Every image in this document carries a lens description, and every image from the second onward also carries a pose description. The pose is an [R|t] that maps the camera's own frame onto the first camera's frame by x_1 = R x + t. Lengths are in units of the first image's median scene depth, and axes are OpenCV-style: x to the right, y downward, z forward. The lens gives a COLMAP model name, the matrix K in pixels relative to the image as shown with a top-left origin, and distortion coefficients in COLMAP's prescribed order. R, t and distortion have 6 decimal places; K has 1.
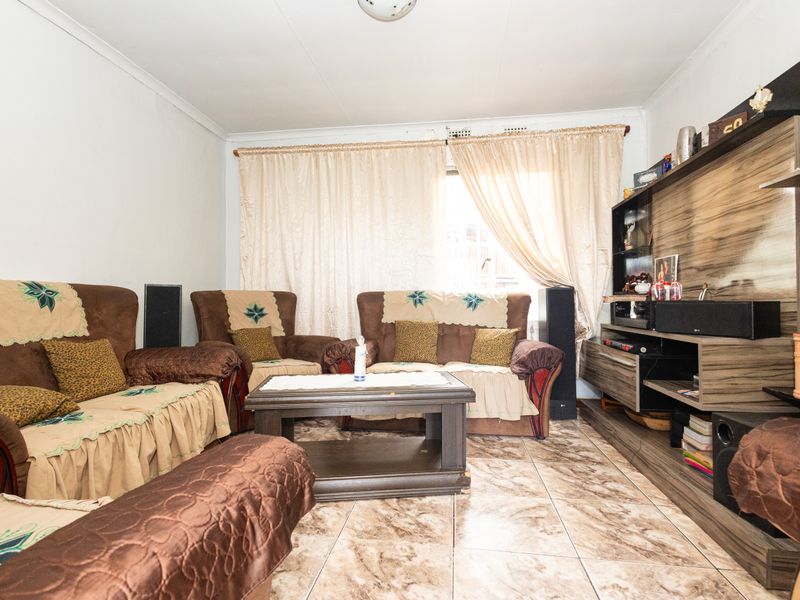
lens RADIAL K [[417.0, 0, 397.3], [0, 417.0, 296.5], [0, 0, 1]] dist [0.002346, 0.000768]
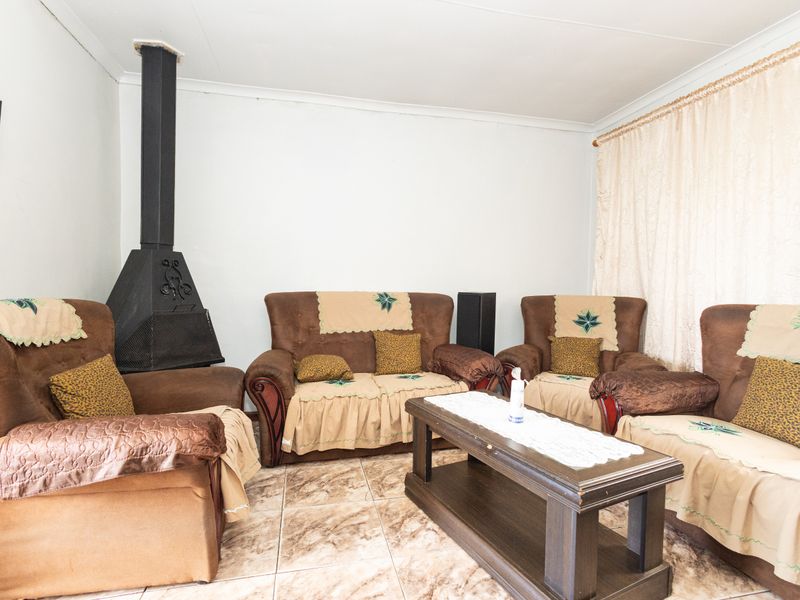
lens RADIAL K [[417.0, 0, 397.3], [0, 417.0, 296.5], [0, 0, 1]] dist [0.002346, 0.000768]
pose [[0.344270, 0.035852, -0.938186, 0.368887], [-0.002094, 0.999297, 0.037419, -0.047282], [0.938868, -0.010918, 0.344103, 0.305995]]
